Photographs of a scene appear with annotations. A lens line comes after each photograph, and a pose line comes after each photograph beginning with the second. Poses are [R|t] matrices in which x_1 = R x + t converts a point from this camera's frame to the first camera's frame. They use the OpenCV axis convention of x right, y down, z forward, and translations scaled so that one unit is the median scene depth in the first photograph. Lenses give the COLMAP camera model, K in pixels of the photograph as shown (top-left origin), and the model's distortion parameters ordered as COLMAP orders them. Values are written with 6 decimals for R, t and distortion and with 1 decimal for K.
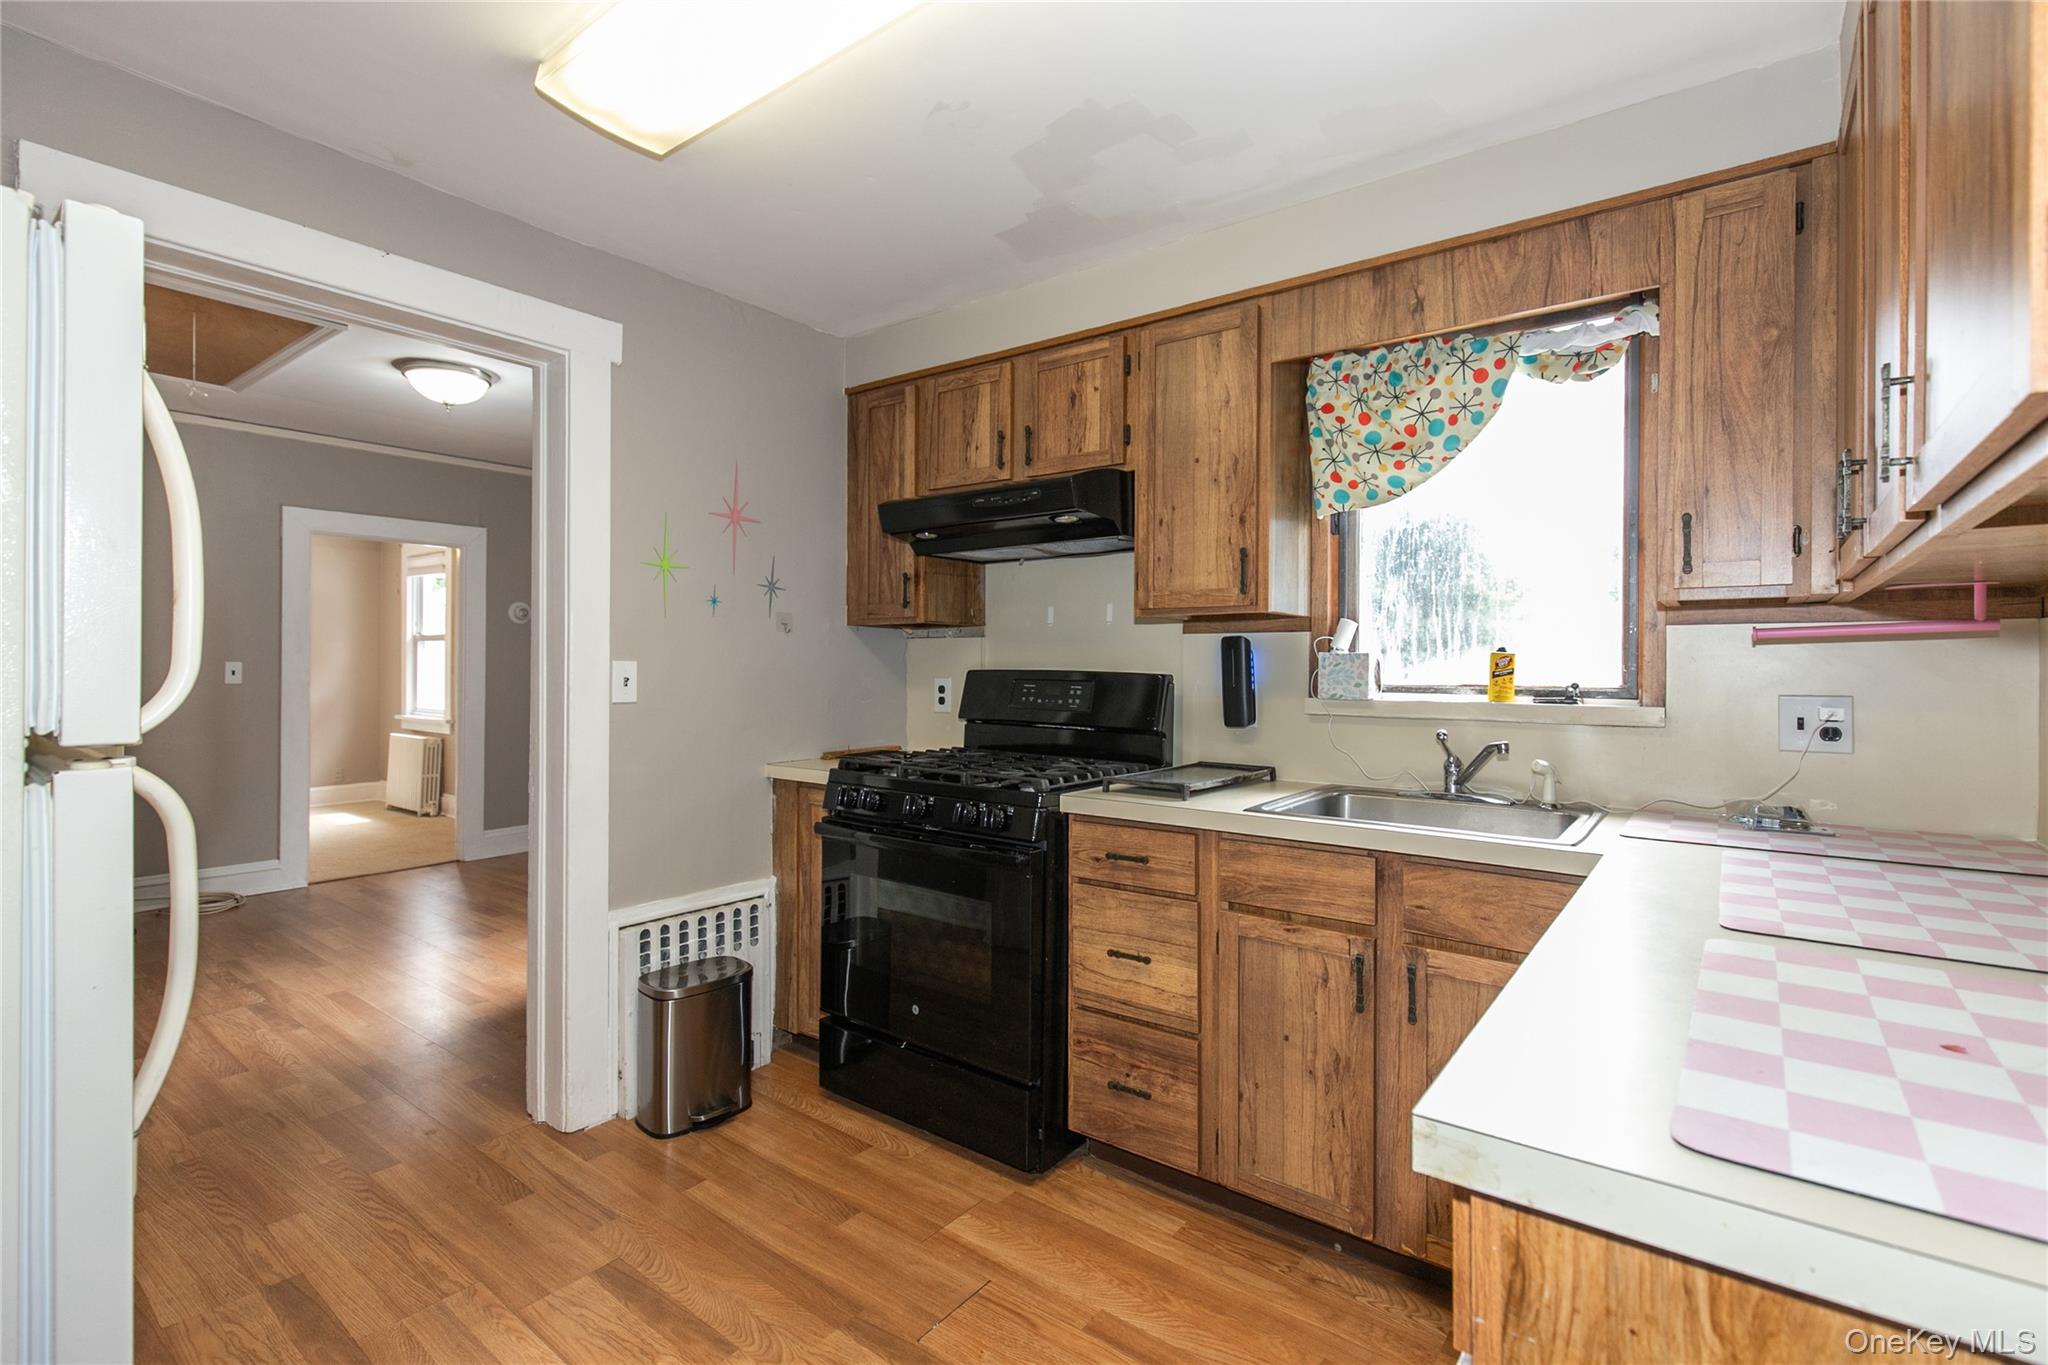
lens RADIAL K [[929.0, 0, 1050.1], [0, 929.0, 654.8], [0, 0, 1]] dist [0.013506, -0.000171]
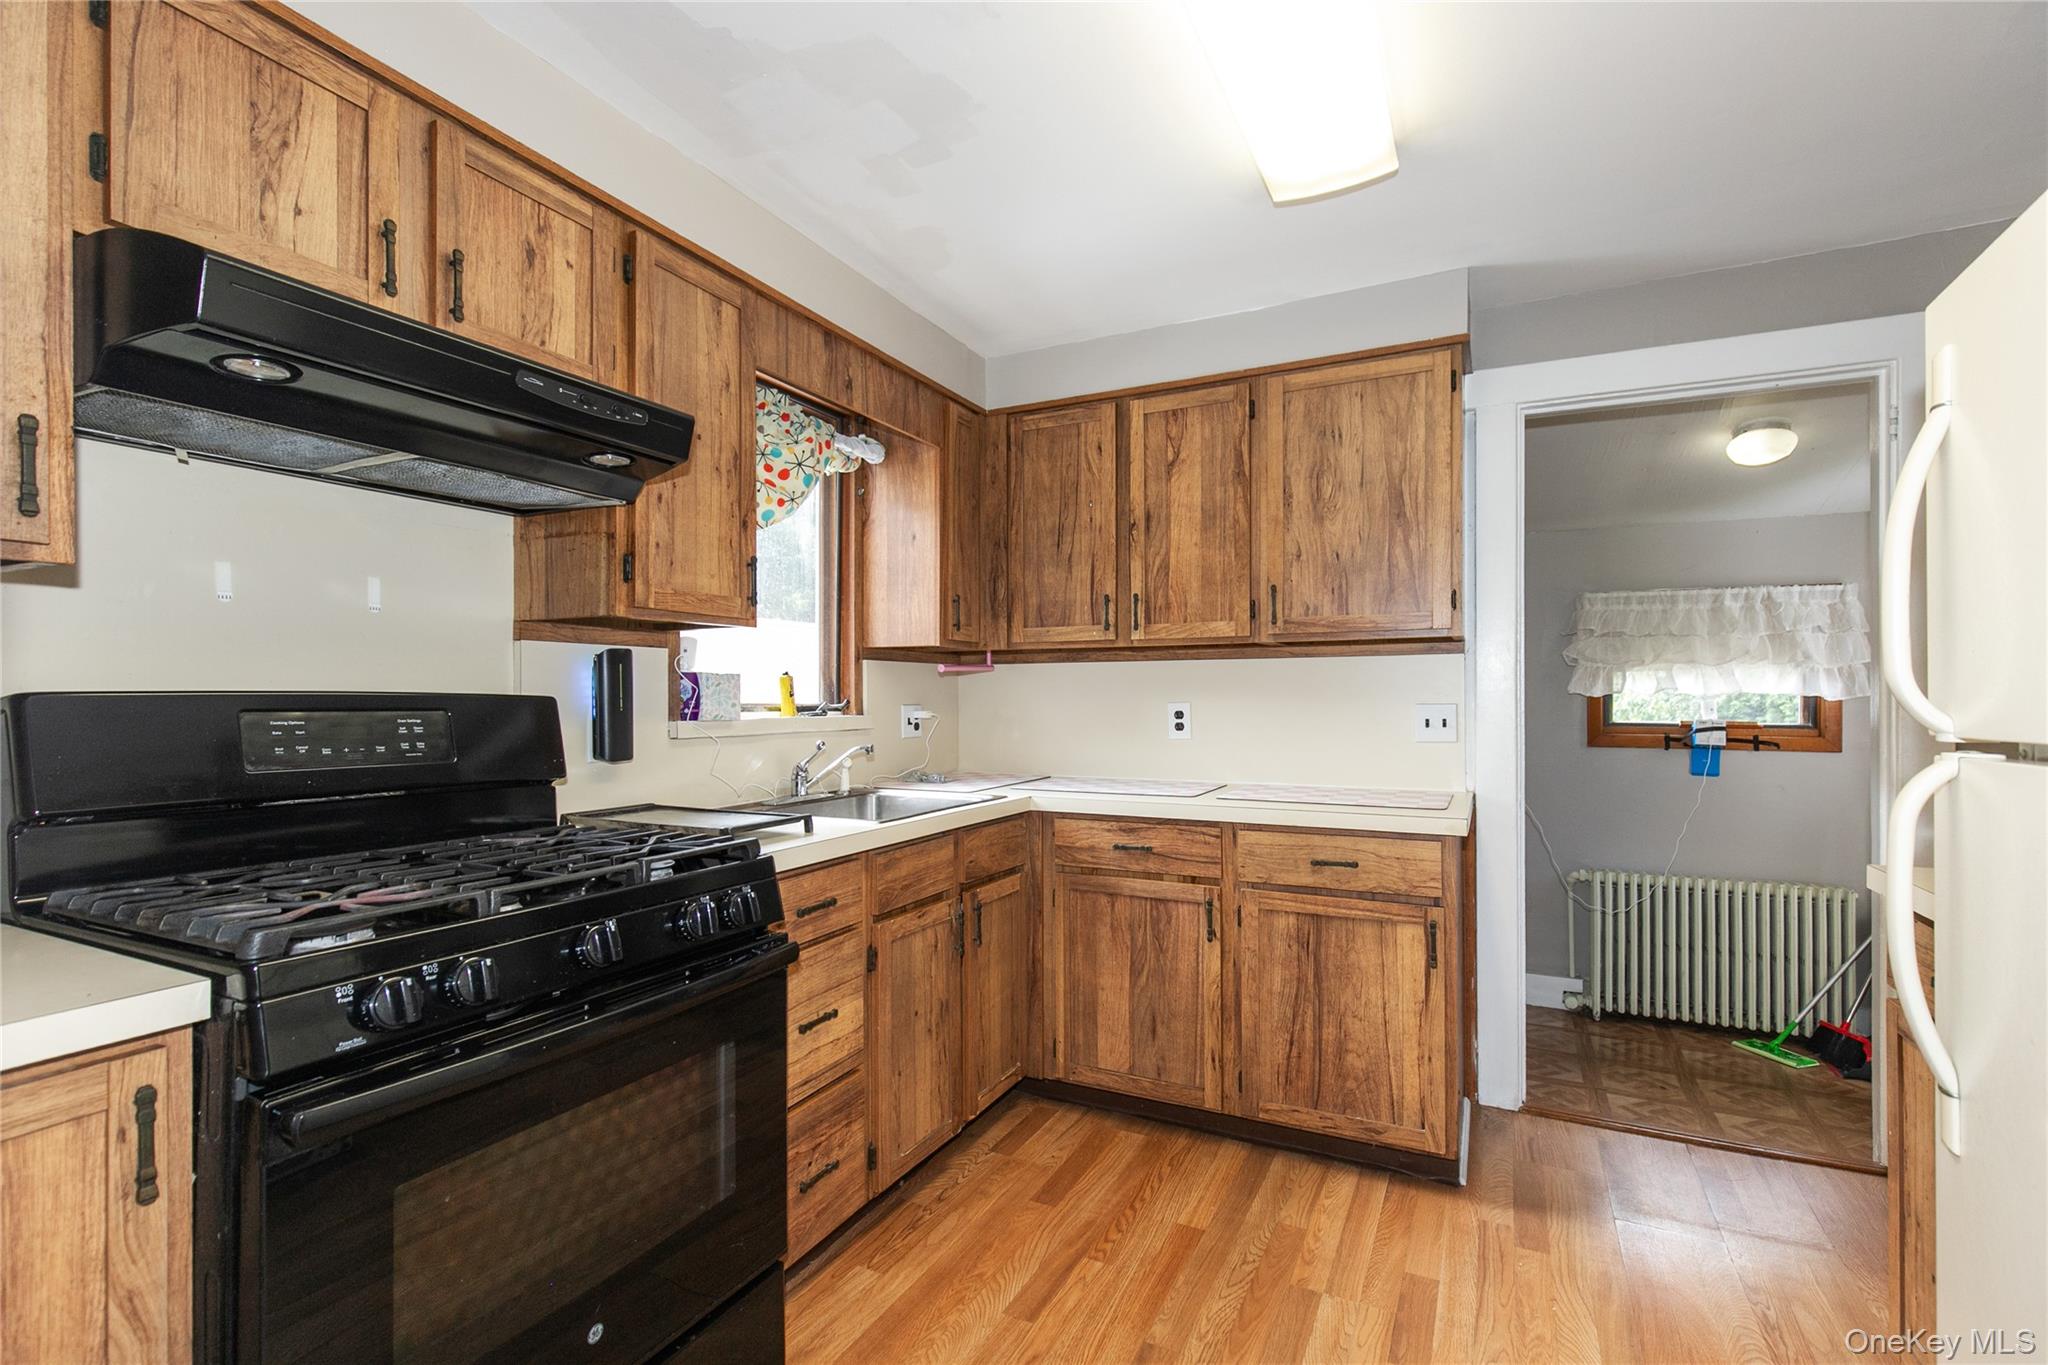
lens RADIAL K [[944.5, 0, 1024.0], [0, 944.5, 682.5], [0, 0, 1]] dist [0.015623, -0.000392]
pose [[-0.178016, 0.012307, 0.983951, -0.738105], [-0.006236, 0.999888, -0.013634, 0.020273], [-0.984008, -0.008563, -0.177920, 0.881051]]
